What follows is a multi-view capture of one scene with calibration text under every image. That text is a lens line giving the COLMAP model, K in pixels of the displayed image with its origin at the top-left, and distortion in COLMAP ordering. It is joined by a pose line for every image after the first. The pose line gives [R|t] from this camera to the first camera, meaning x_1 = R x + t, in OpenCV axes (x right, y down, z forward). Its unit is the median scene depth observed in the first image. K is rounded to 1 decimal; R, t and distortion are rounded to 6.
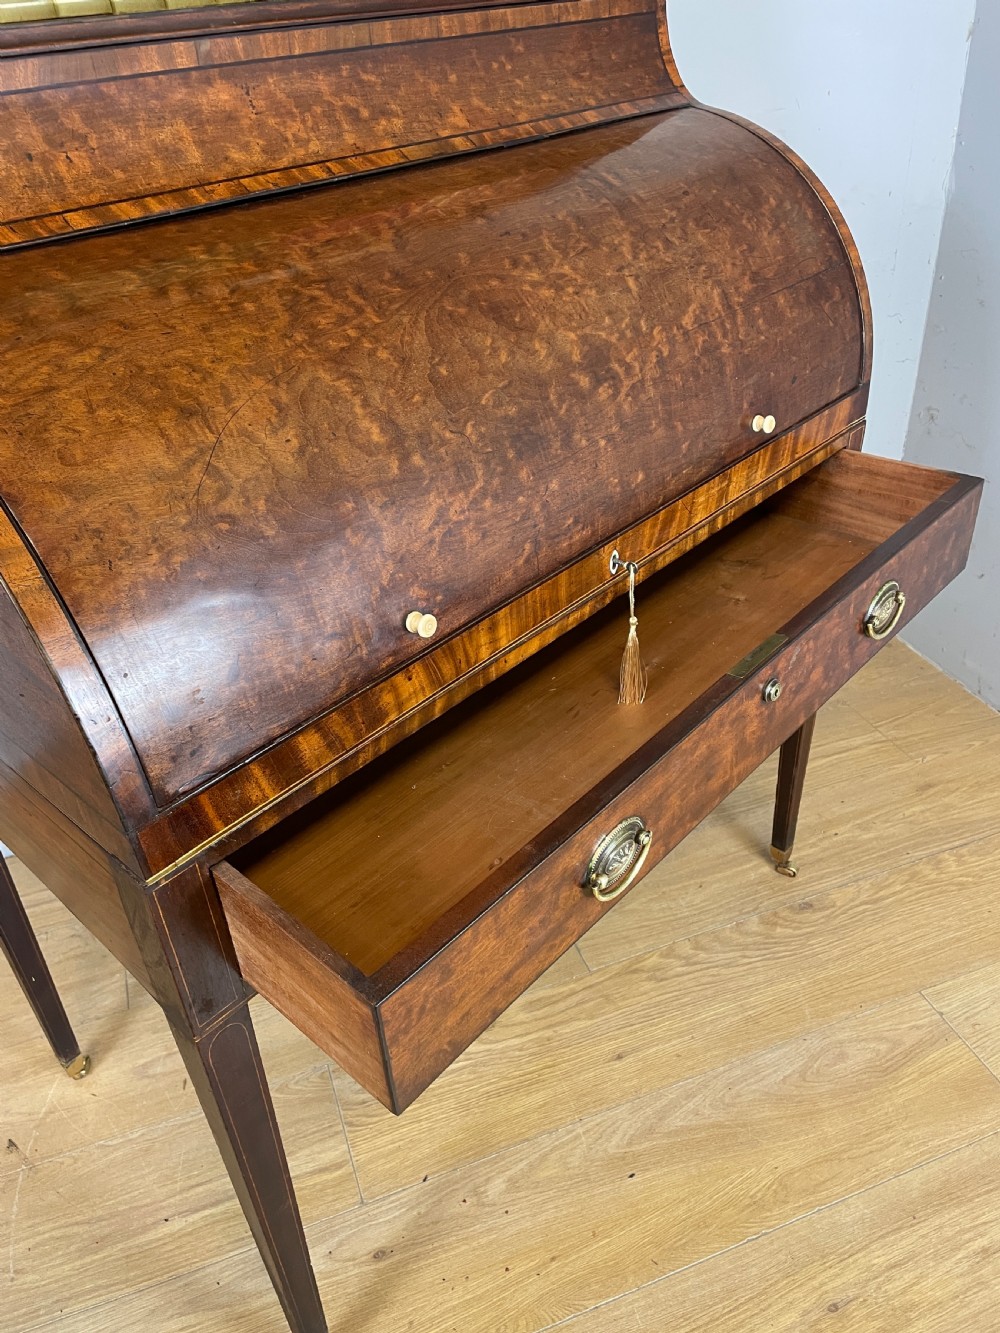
lens RADIAL K [[1000.0, 0, 493.5], [0, 1000.0, 659.1], [0, 0, 1]] dist [0.090456, -0.113552]
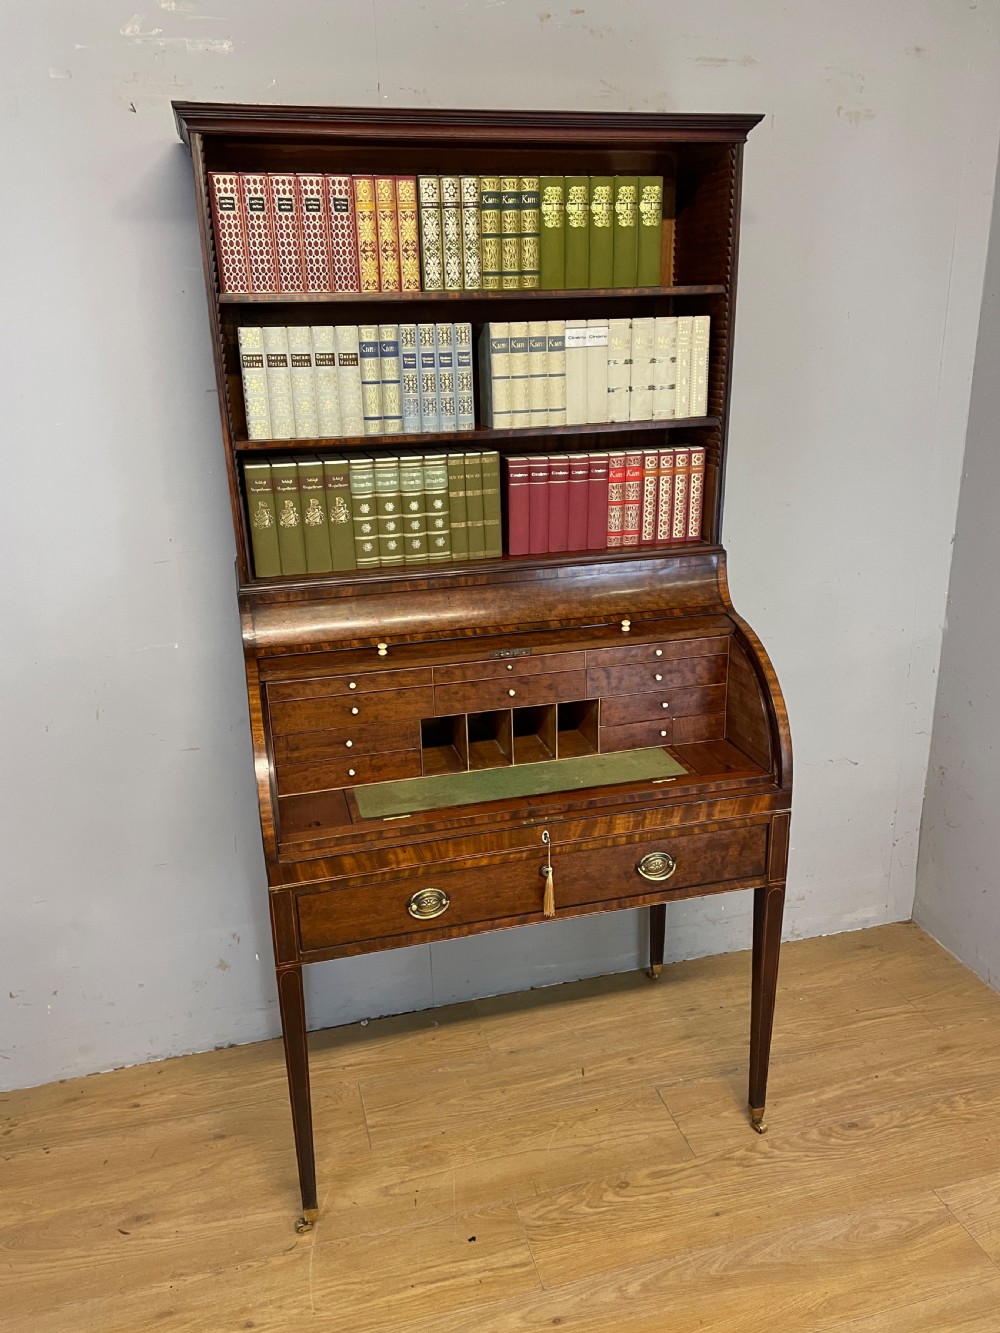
lens RADIAL K [[1000.0, 0, 497.2], [0, 1000.0, 663.5], [0, 0, 1]] dist [0.090456, -0.113552]
pose [[0.842755, 0.208057, -0.496464, 0.842502], [-0.320674, 0.934819, -0.152586, -0.074456], [0.432357, 0.287795, 0.854541, -0.731271]]
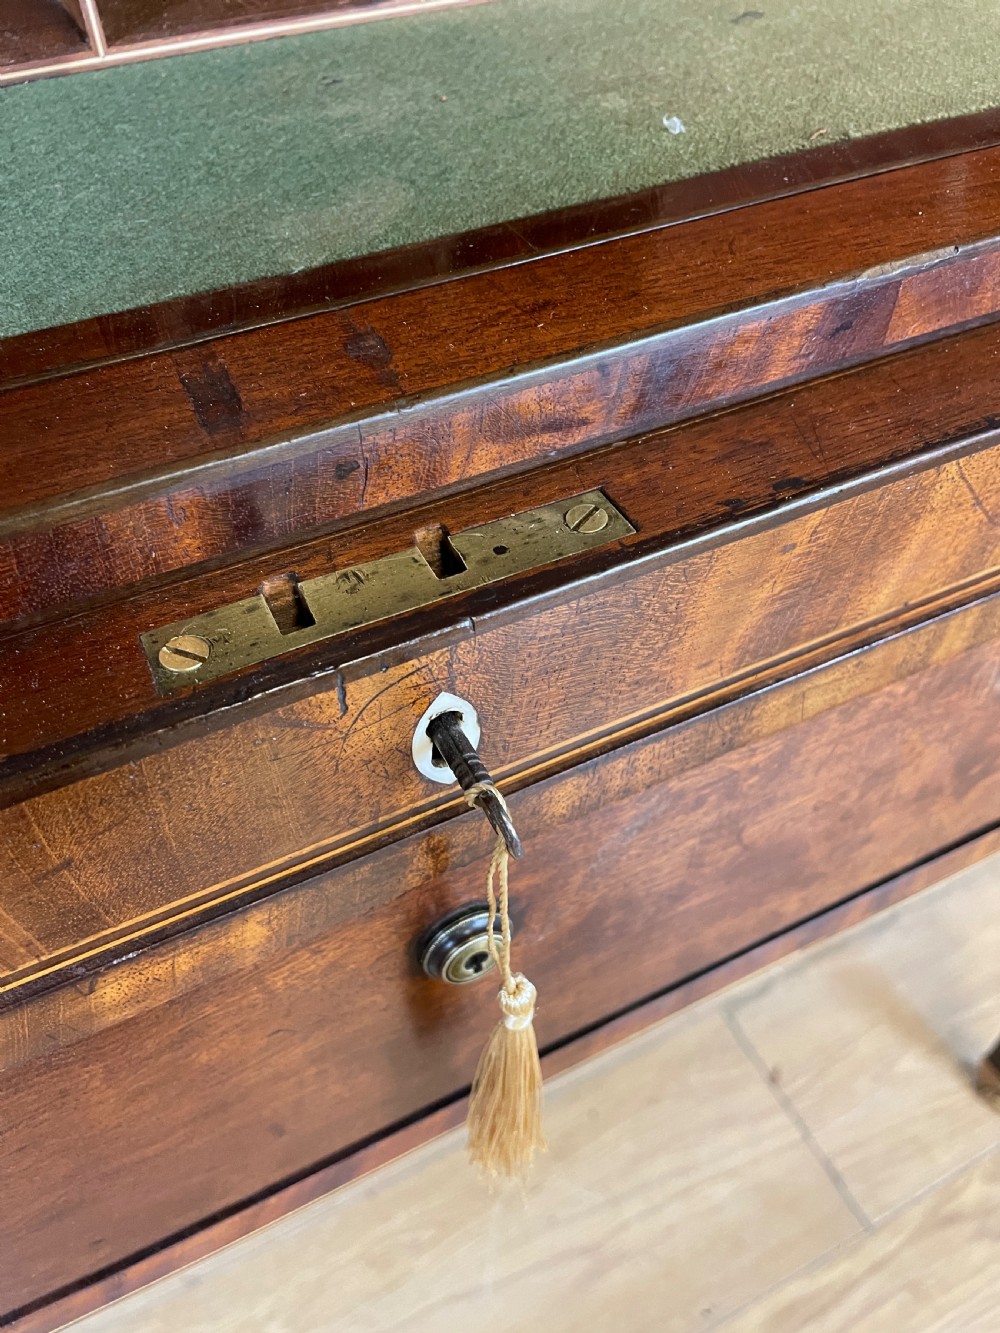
lens RADIAL K [[1000.0, 0, 503.8], [0, 1000.0, 666.4], [0, 0, 1]] dist [0.090456, -0.113552]
pose [[0.933347, 0.303471, -0.191754, 0.125926], [-0.236709, 0.921870, 0.306797, -0.160108], [0.269876, -0.240958, 0.932259, 0.770861]]
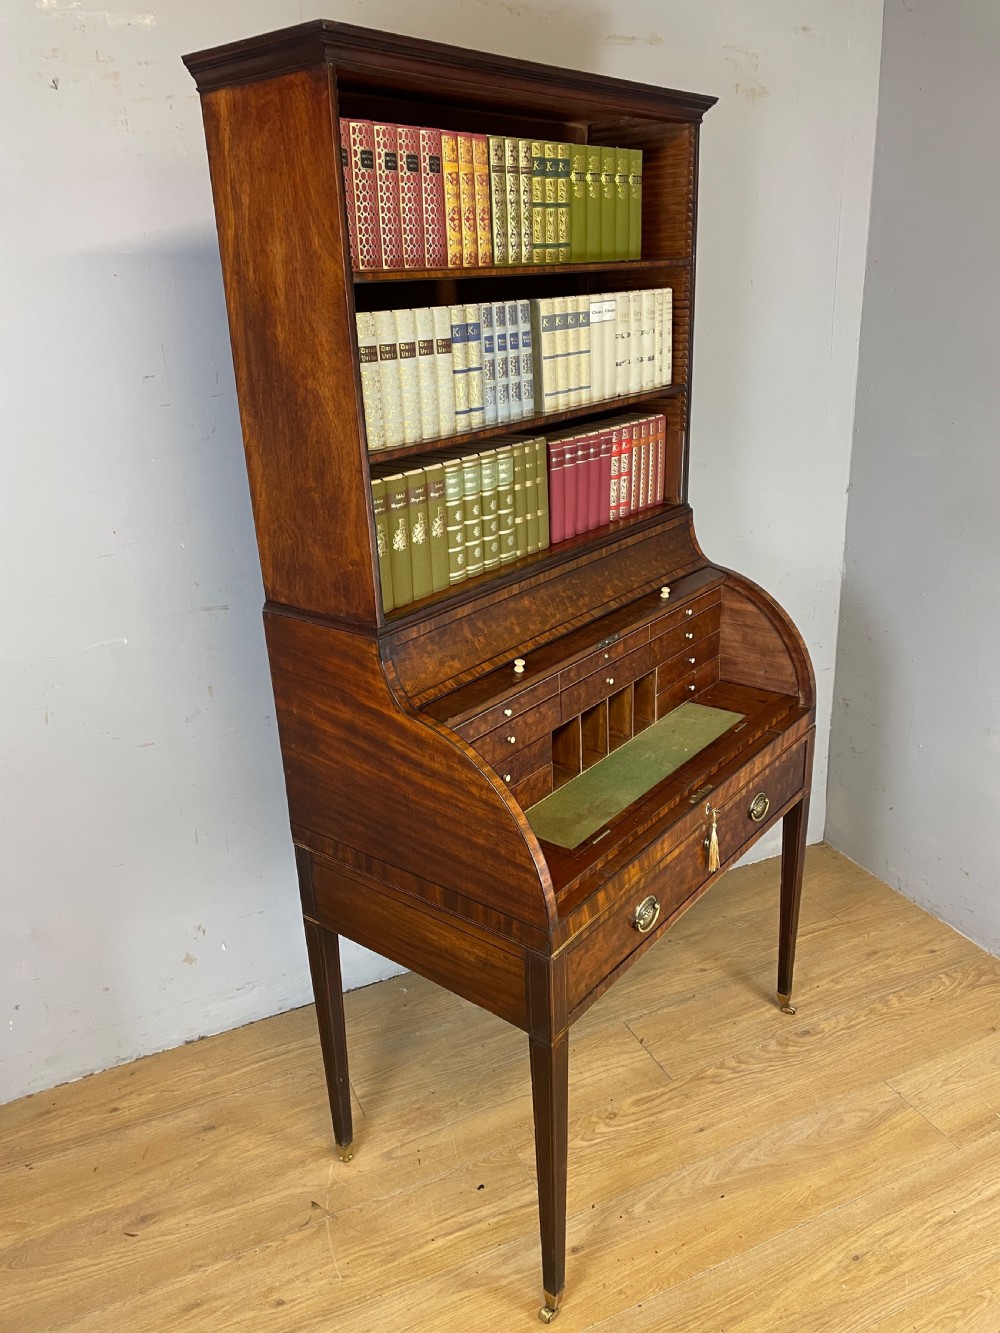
lens RADIAL K [[1000.0, 0, 492.6], [0, 1000.0, 655.1], [0, 0, 1]] dist [0.090456, -0.113552]
pose [[0.997293, -0.011007, 0.072706, -0.394922], [0.027484, 0.972872, -0.229706, 0.046917], [-0.068206, 0.231082, 0.970541, -0.861750]]
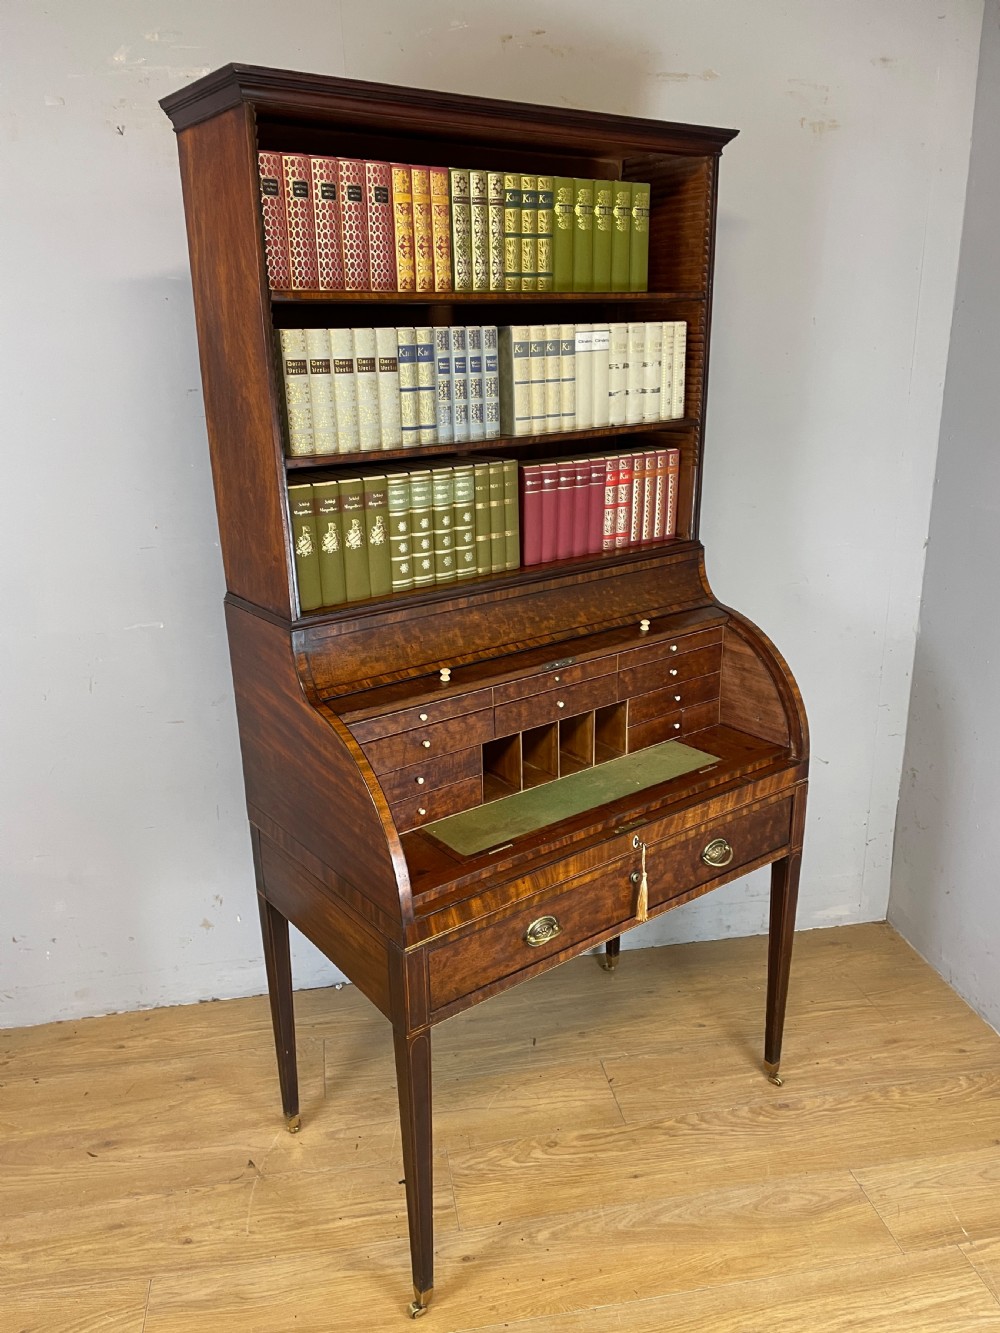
lens RADIAL K [[1000.0, 0, 491.2], [0, 1000.0, 678.2], [0, 0, 1]] dist [0.090456, -0.113552]
pose [[0.982741, 0.093878, -0.159394, 0.111933], [-0.130624, 0.962292, -0.238604, 0.089462], [0.130984, 0.255307, 0.957947, -0.887373]]
